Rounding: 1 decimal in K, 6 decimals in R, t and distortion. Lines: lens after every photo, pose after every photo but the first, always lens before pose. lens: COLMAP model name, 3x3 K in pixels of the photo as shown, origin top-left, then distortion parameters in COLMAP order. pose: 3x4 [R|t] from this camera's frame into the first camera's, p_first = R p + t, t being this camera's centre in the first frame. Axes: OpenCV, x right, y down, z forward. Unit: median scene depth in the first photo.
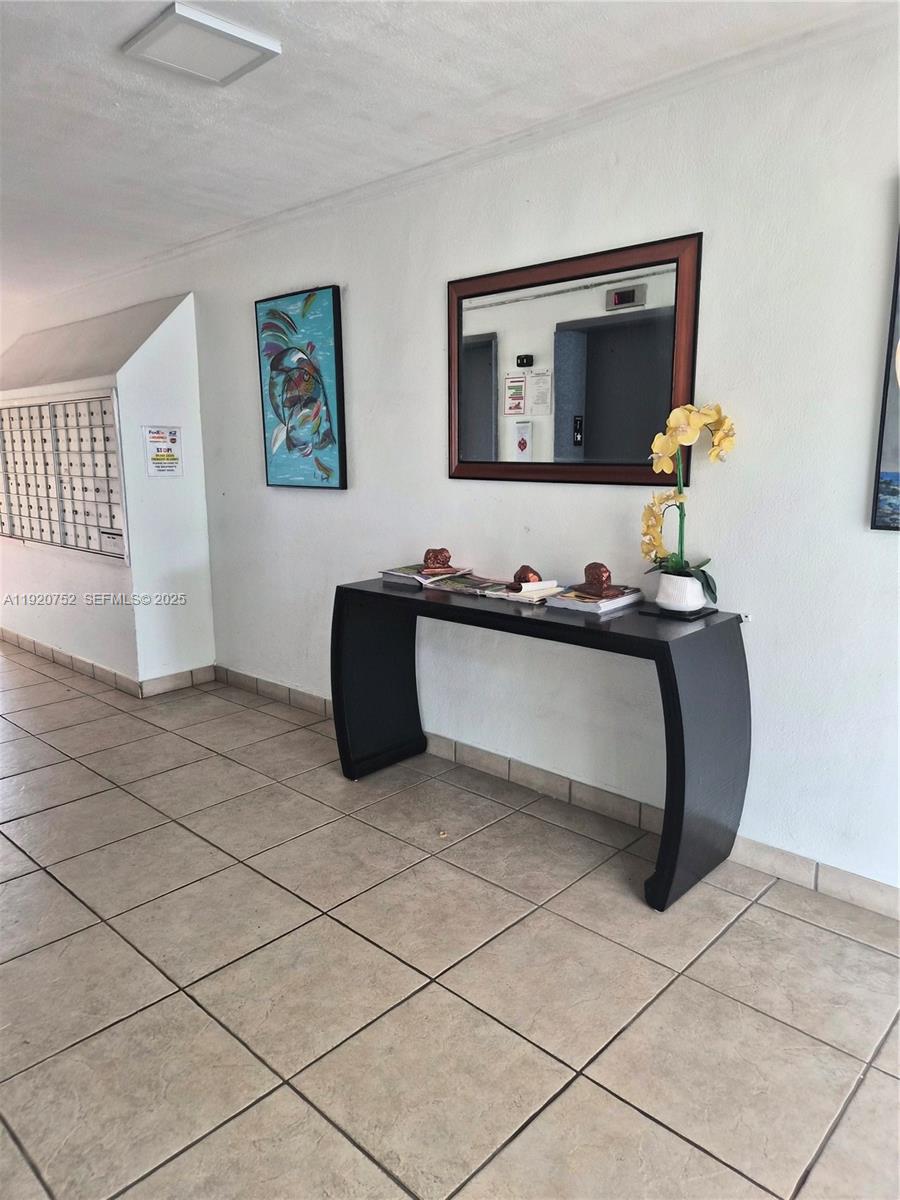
lens RADIAL K [[800.1, 0, 457.3], [0, 800.1, 587.5], [0, 0, 1]] dist [0.076212, -0.062745]
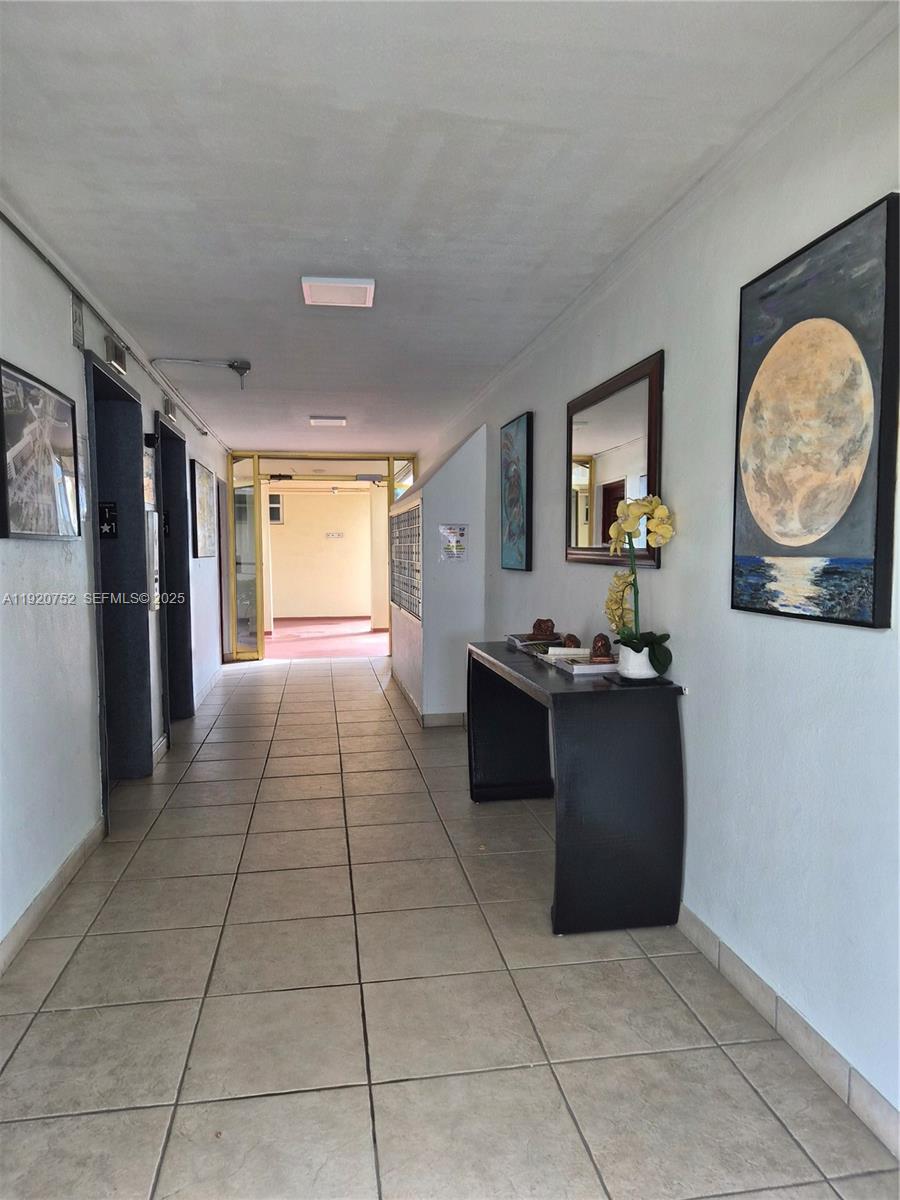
lens RADIAL K [[796.2, 0, 450.0], [0, 796.2, 600.0], [0, 0, 1]] dist [0.059148, -0.057450]
pose [[0.787018, 0.040831, -0.615578, 0.764906], [-0.103102, 0.992480, -0.065984, 0.020195], [0.608254, 0.115398, 0.785309, -0.032461]]
